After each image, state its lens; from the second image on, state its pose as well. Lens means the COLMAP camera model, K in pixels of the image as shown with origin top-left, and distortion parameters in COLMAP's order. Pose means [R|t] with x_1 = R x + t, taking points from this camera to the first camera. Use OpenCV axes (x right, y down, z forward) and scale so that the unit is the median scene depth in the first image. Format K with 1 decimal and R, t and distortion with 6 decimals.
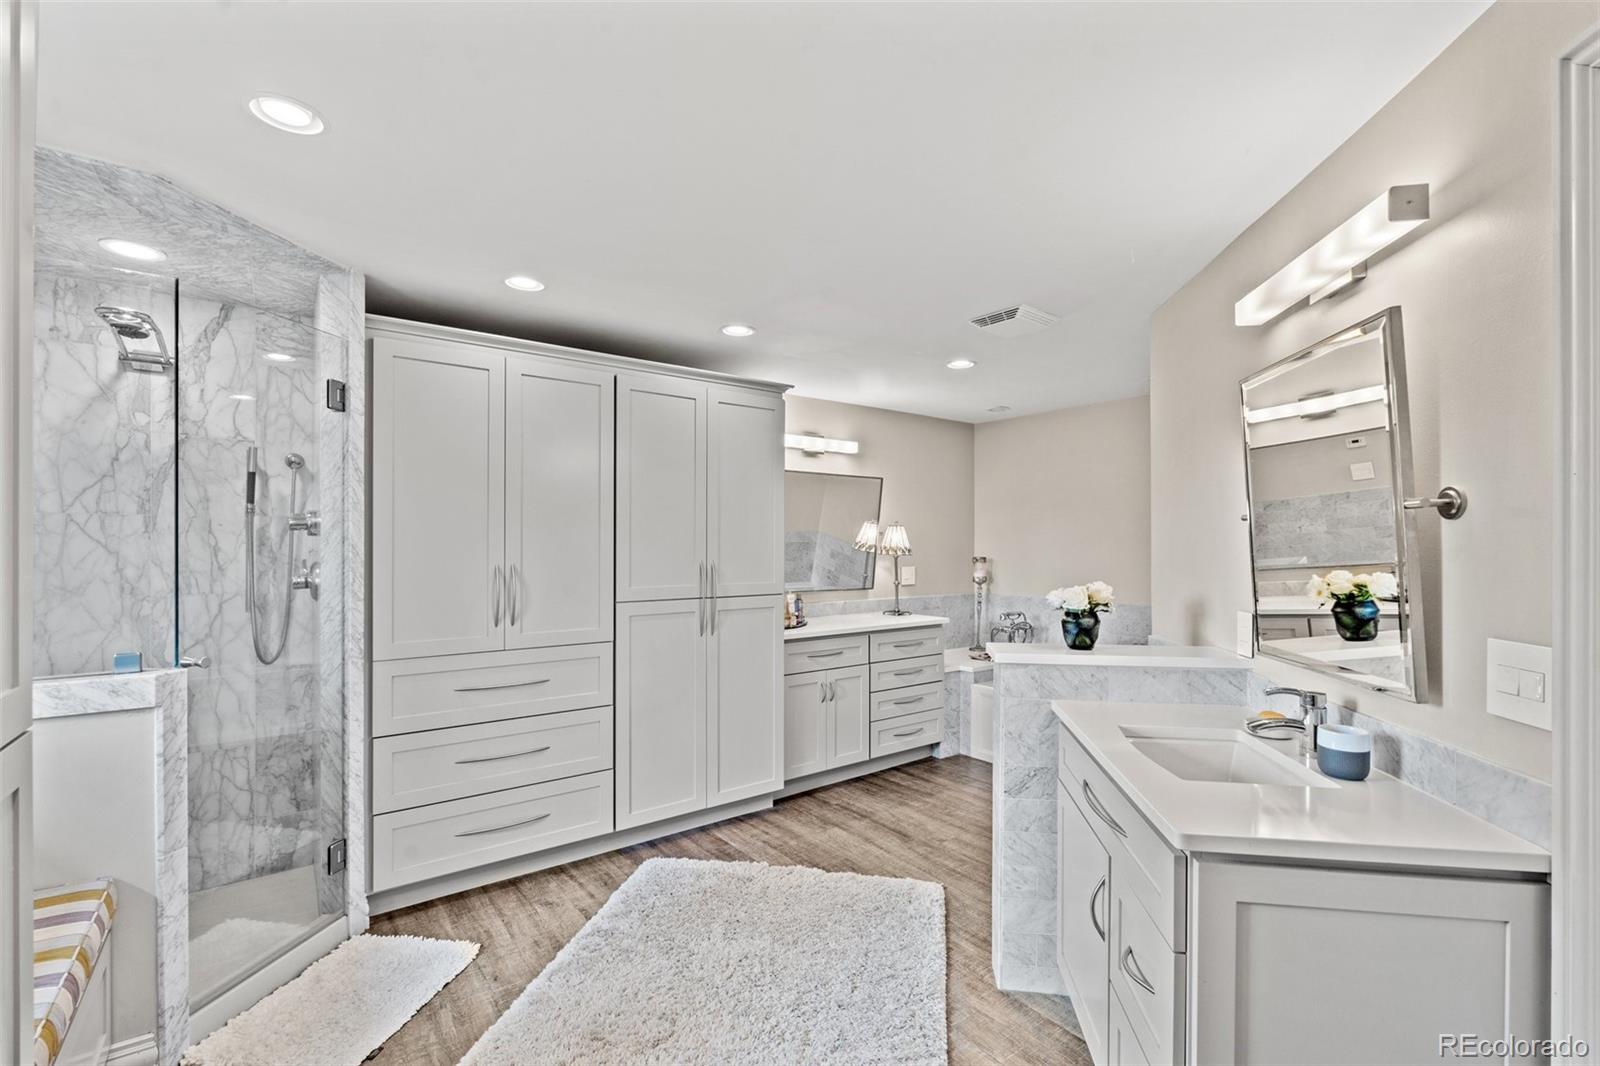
lens RADIAL K [[706.2, 0, 803.8], [0, 706.2, 538.9], [0, 0, 1]] dist [0.000571, -0.001101]
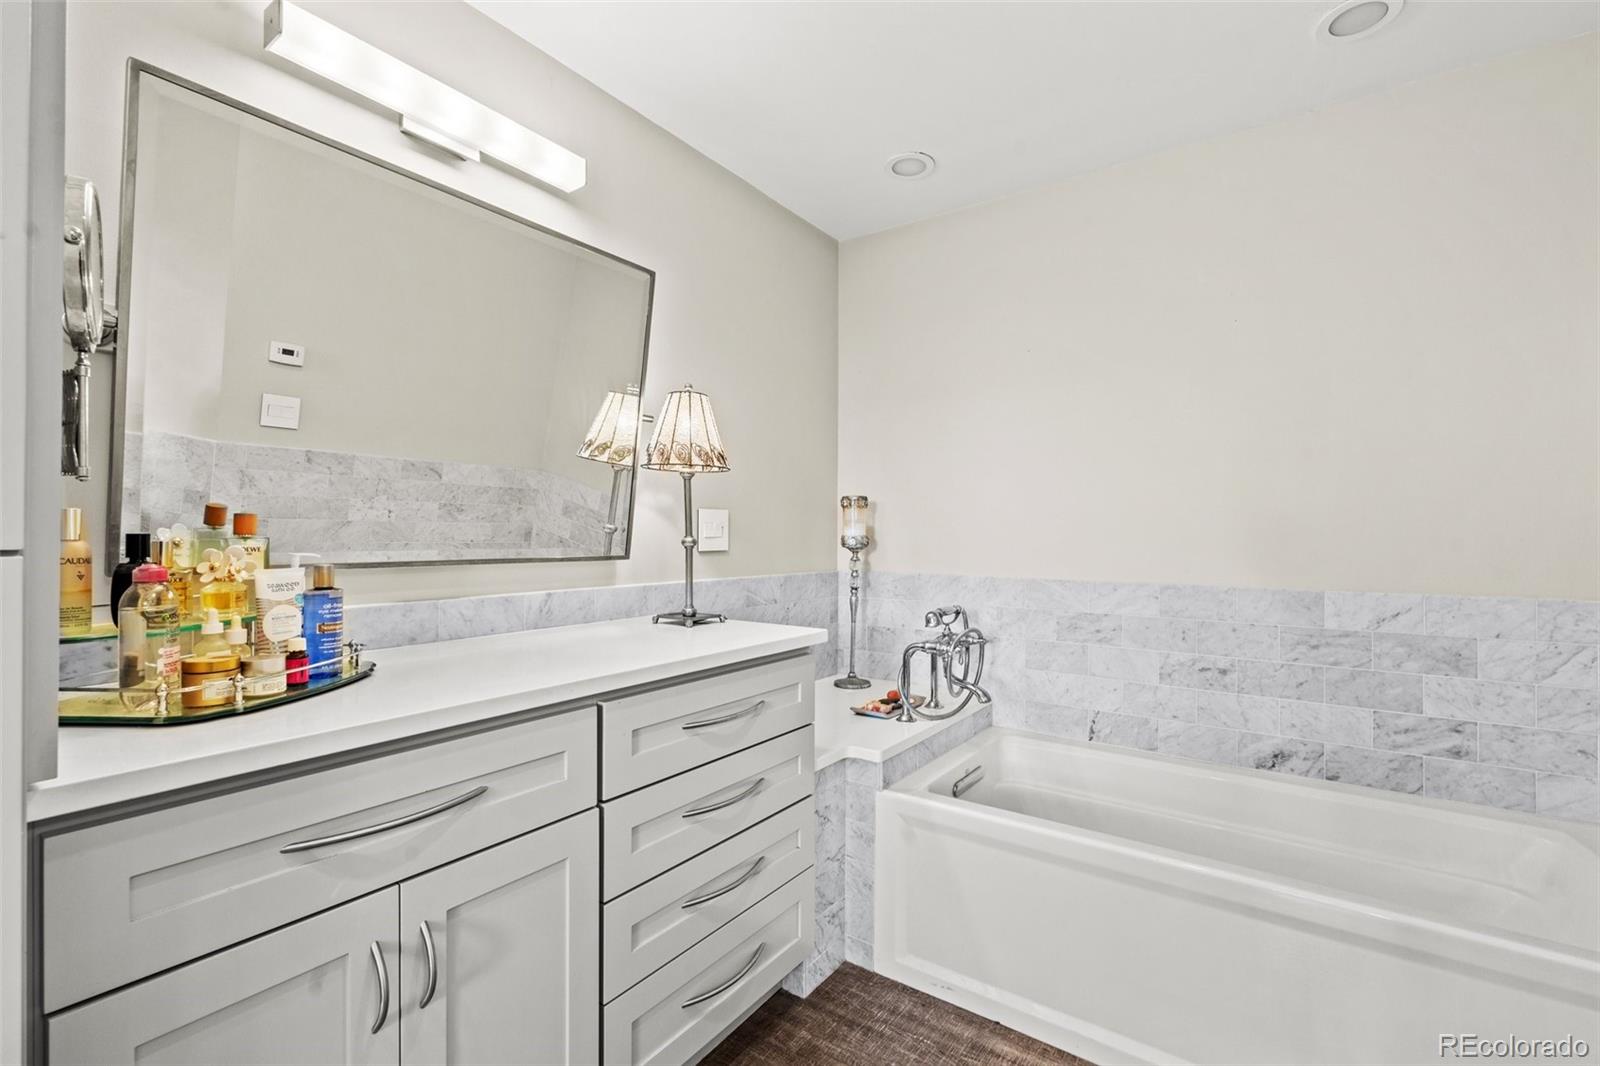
lens RADIAL K [[706.2, 0, 790.8], [0, 706.2, 539.8], [0, 0, 1]] dist [0.000571, -0.001101]
pose [[0.959378, -0.001142, 0.282120, 0.075542], [-0.002987, 0.999895, 0.014204, 0.055614], [-0.282106, -0.014469, 0.959274, 0.611573]]
